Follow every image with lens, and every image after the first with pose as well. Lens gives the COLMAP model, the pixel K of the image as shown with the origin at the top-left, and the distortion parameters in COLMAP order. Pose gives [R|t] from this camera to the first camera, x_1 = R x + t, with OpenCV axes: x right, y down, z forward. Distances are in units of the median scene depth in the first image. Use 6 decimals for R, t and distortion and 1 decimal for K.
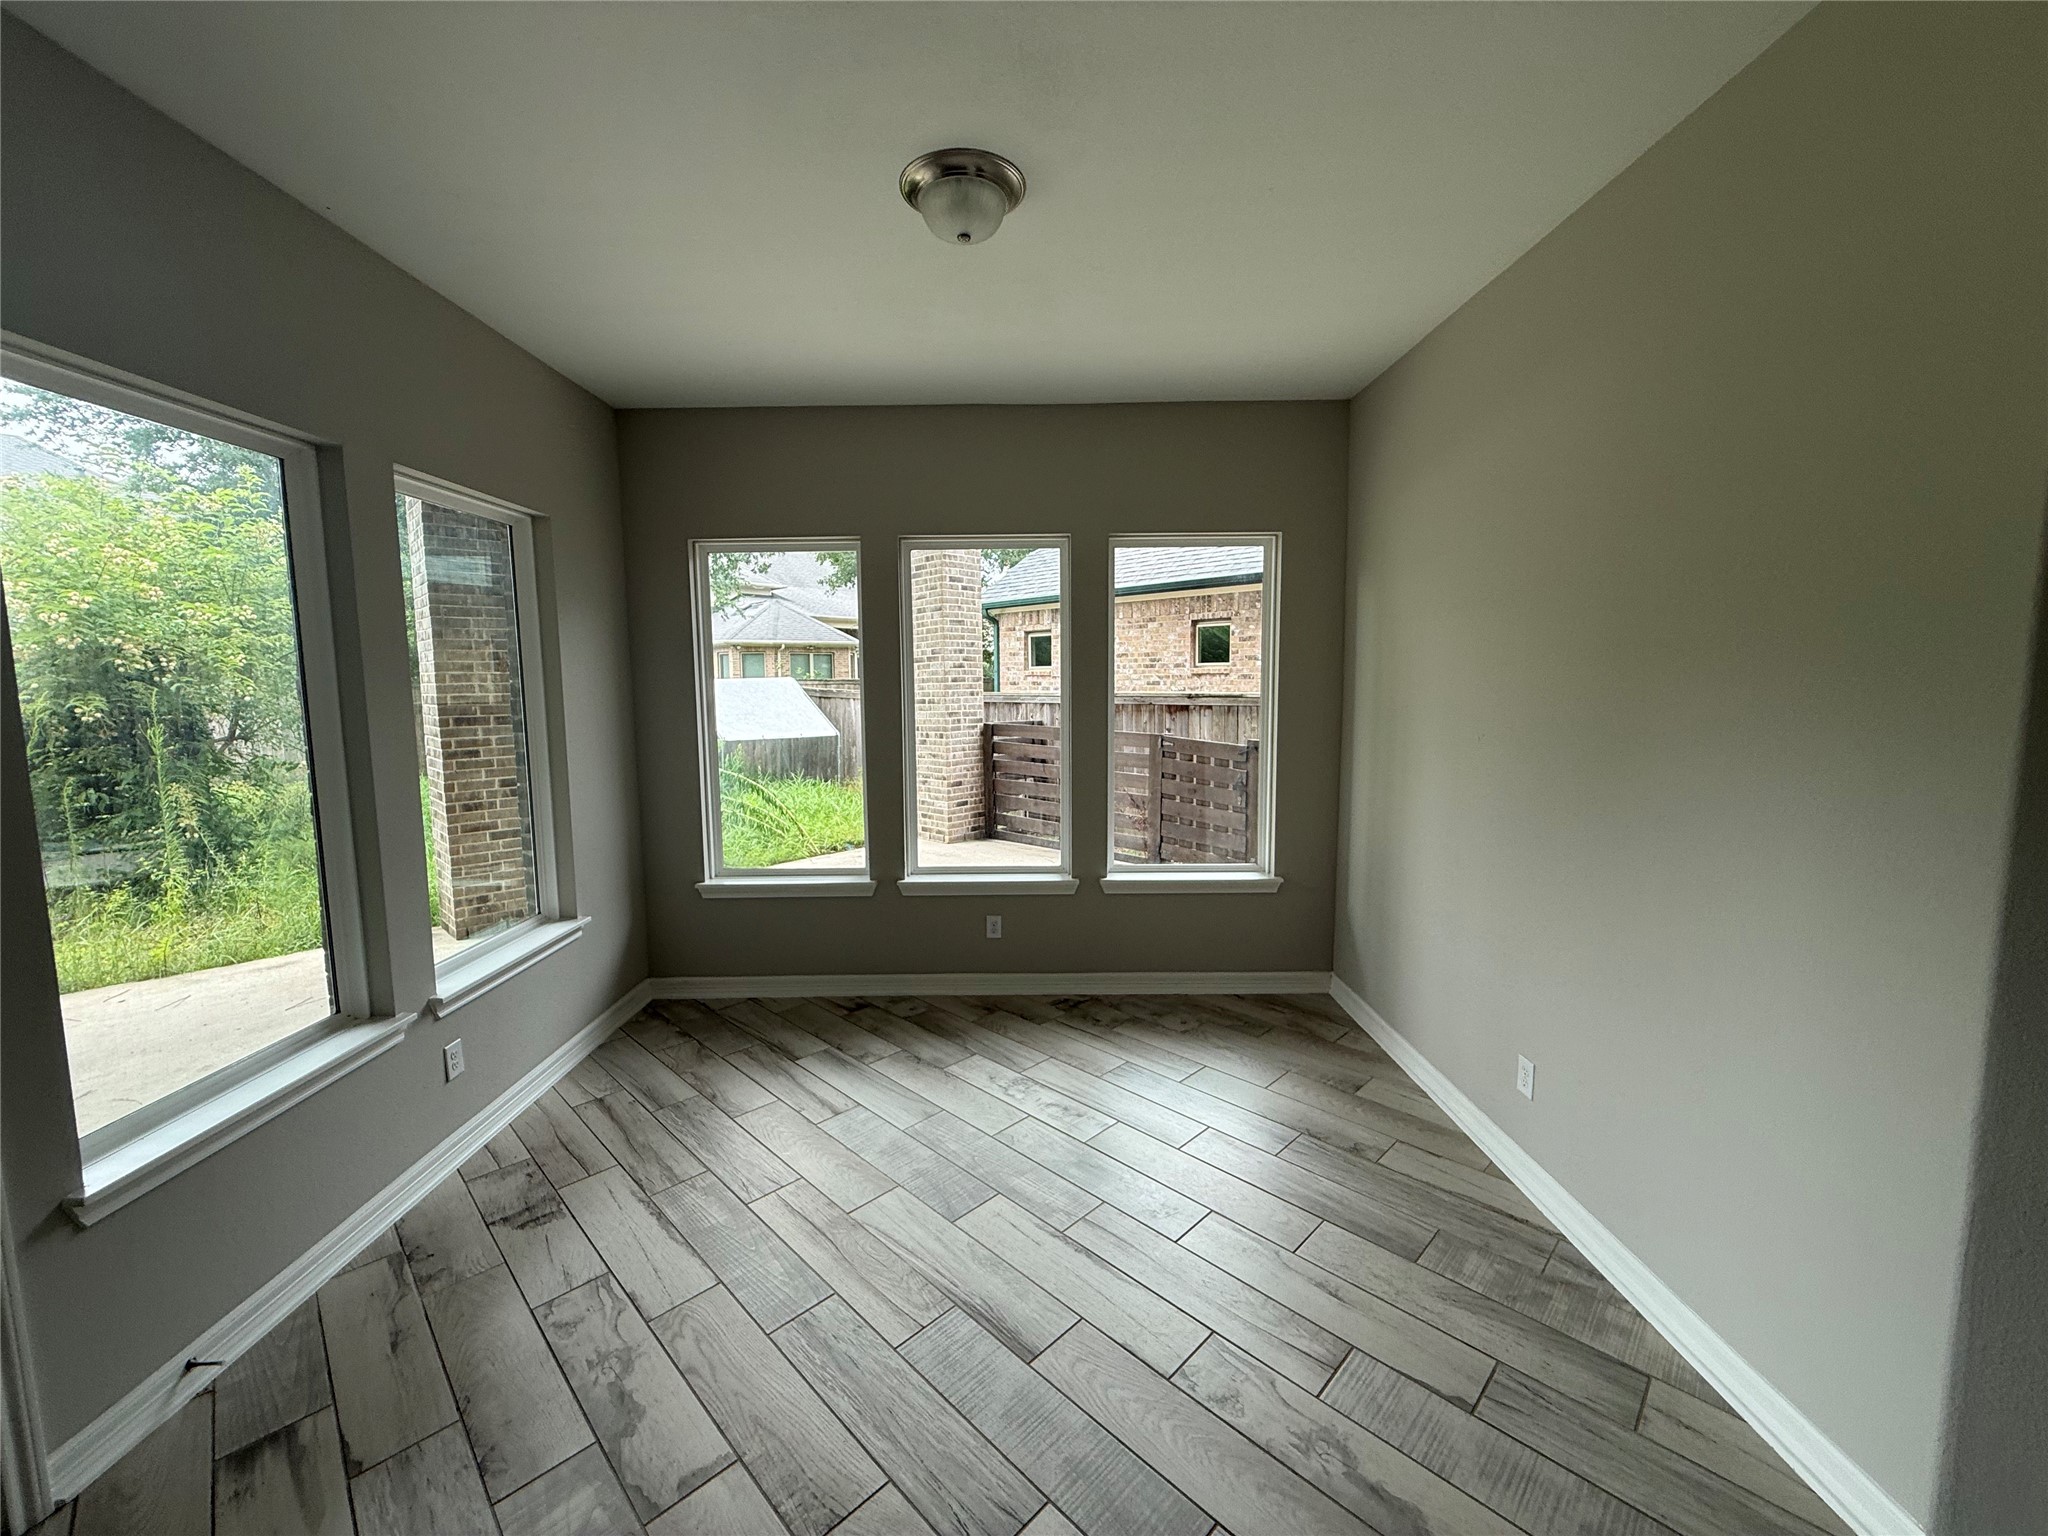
lens RADIAL K [[815.3, 0, 1015.0], [0, 815.3, 763.6], [0, 0, 1]] dist [0.000200, -0.000102]
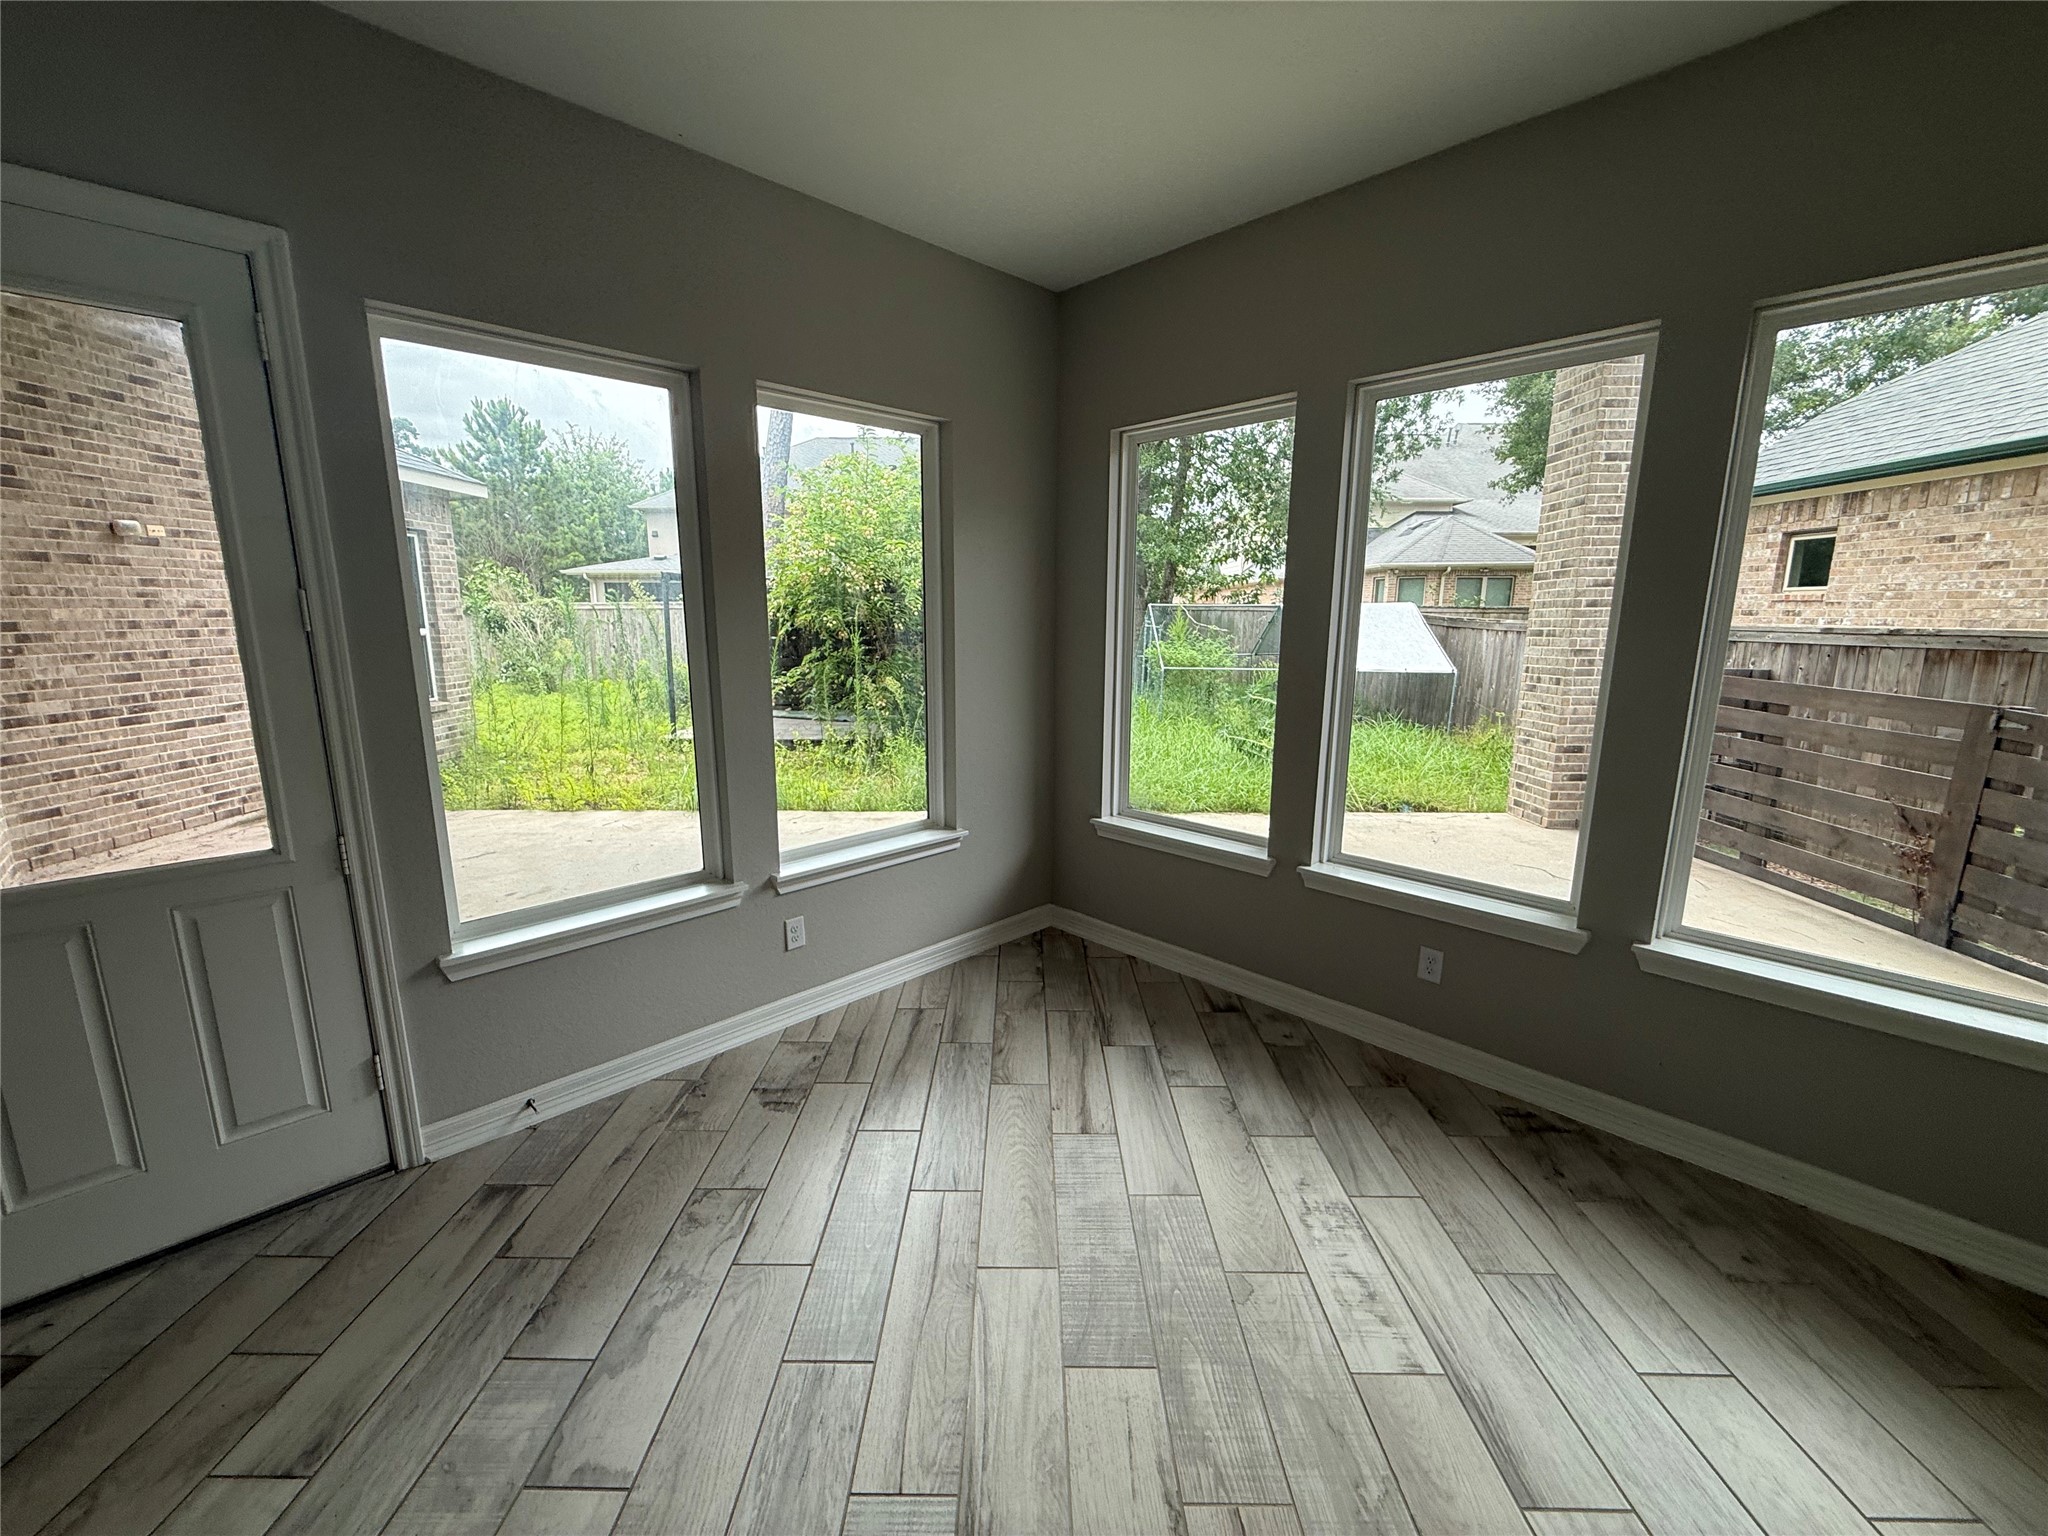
lens RADIAL K [[815.3, 0, 1015.0], [0, 815.3, 763.6], [0, 0, 1]] dist [0.000200, -0.000102]
pose [[0.703934, 0.142571, -0.695809, 0.184617], [-0.082957, 0.989445, 0.118810, -0.016174], [0.705404, -0.025912, 0.708332, 0.296920]]
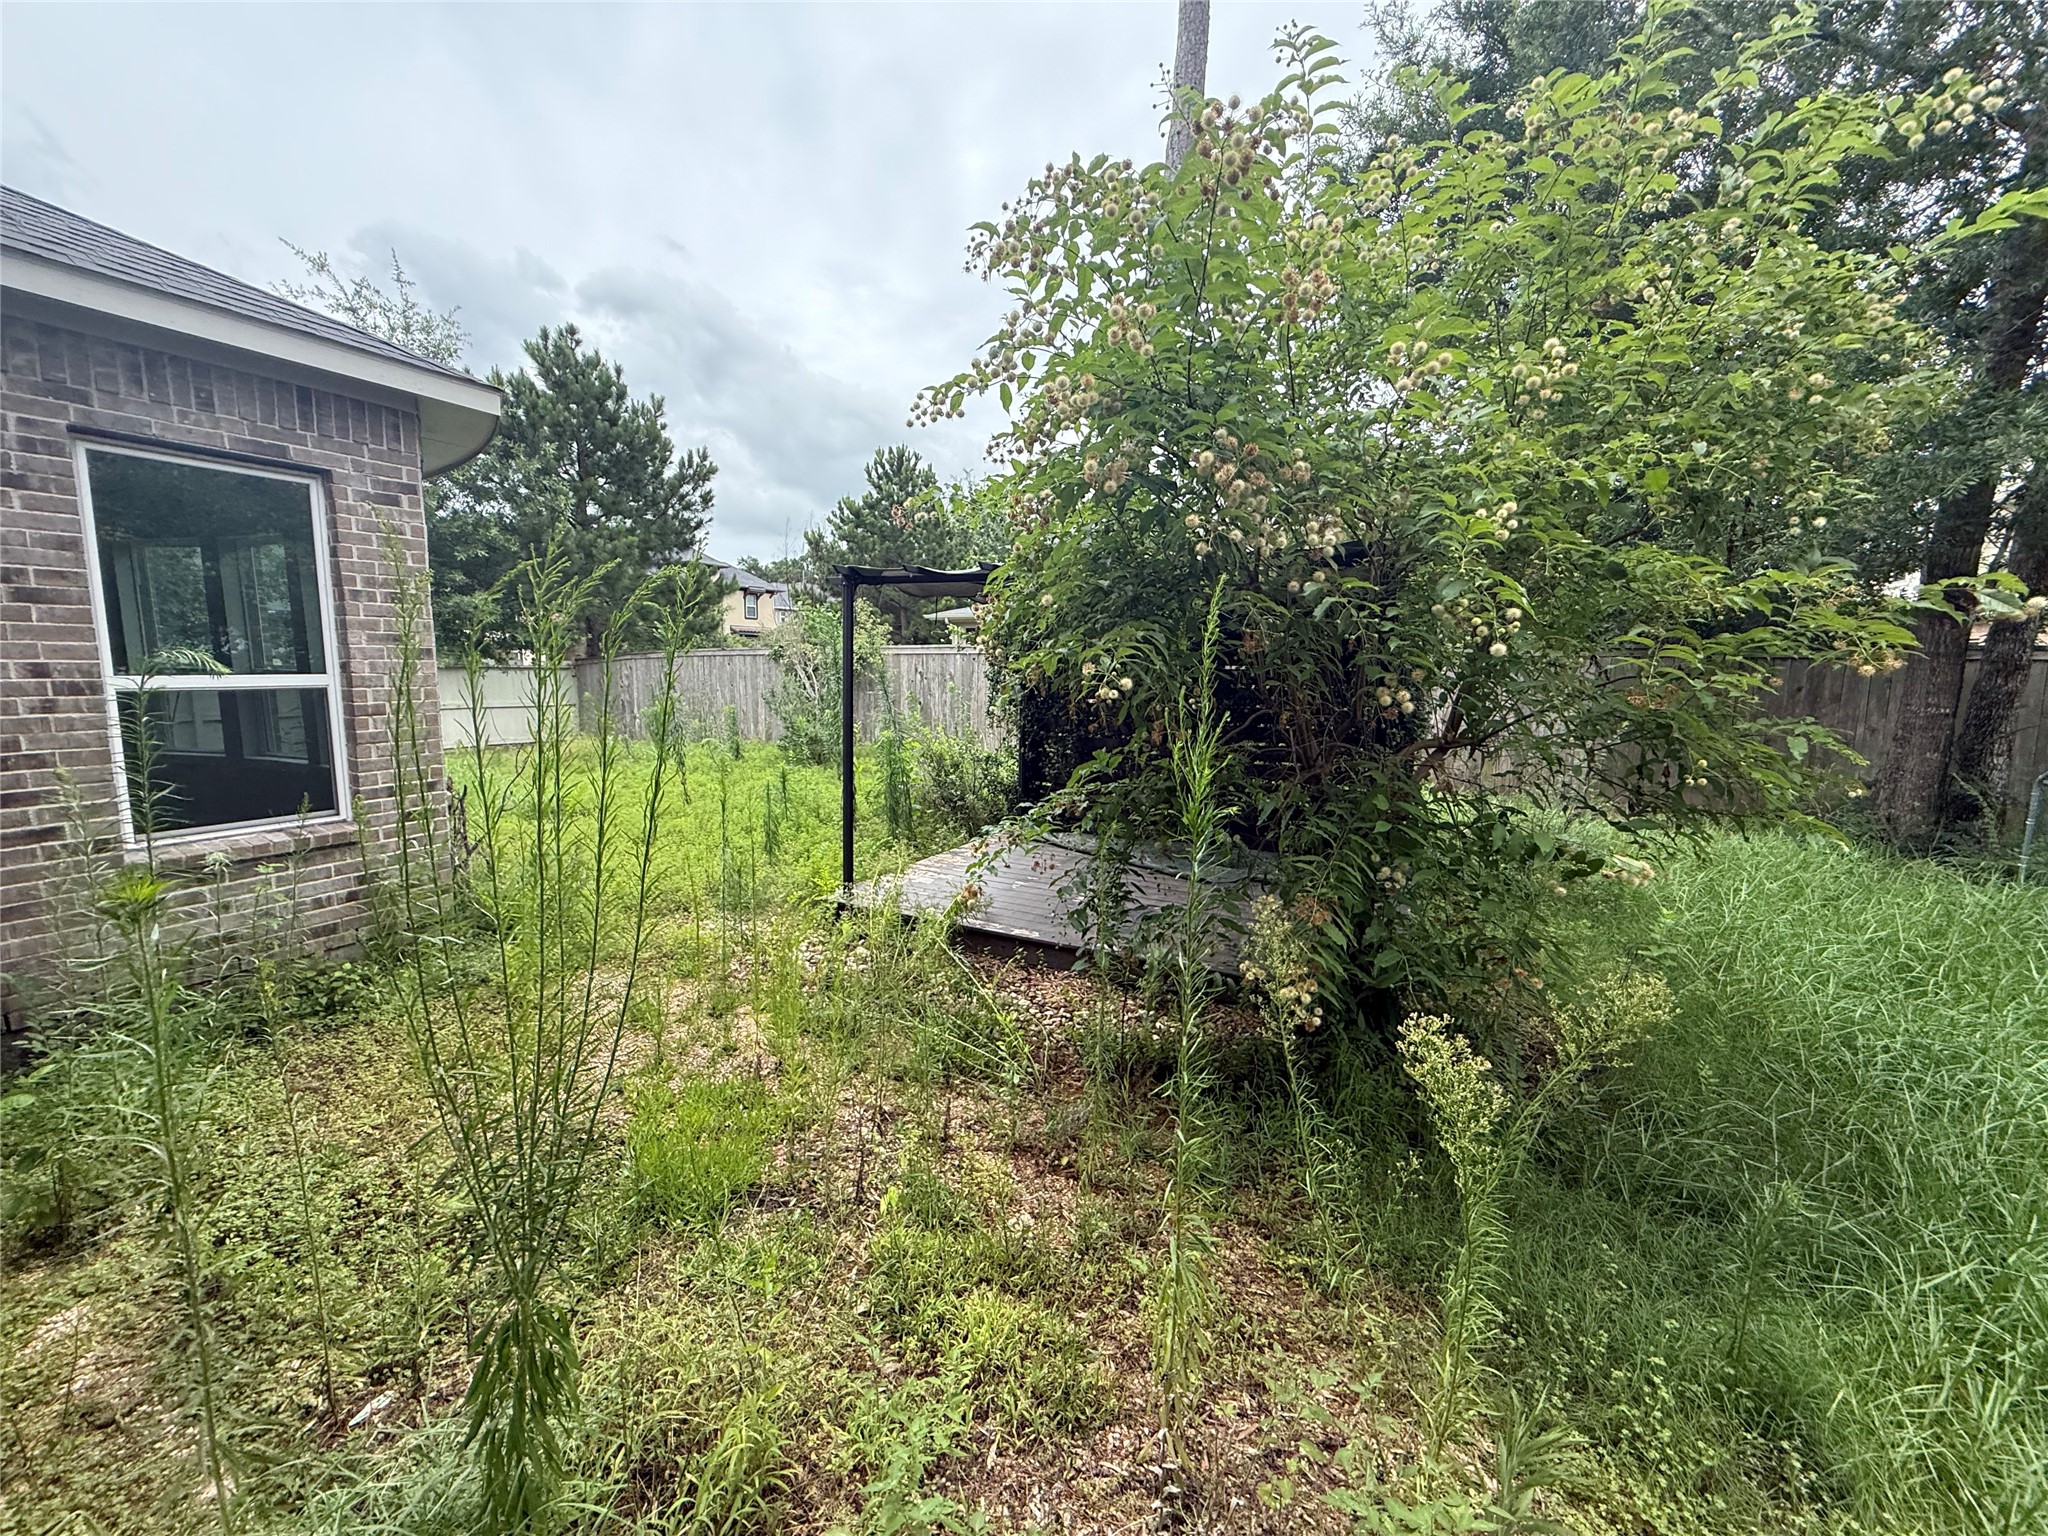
lens RADIAL K [[815.3, 0, 1015.0], [0, 815.3, 763.6], [0, 0, 1]] dist [0.000200, -0.000102]
pose [[0.309332, 0.134395, -0.941409, -1.185545], [-0.115069, 0.987979, 0.103233, -0.079543], [0.943967, 0.076393, 0.321078, 1.235088]]
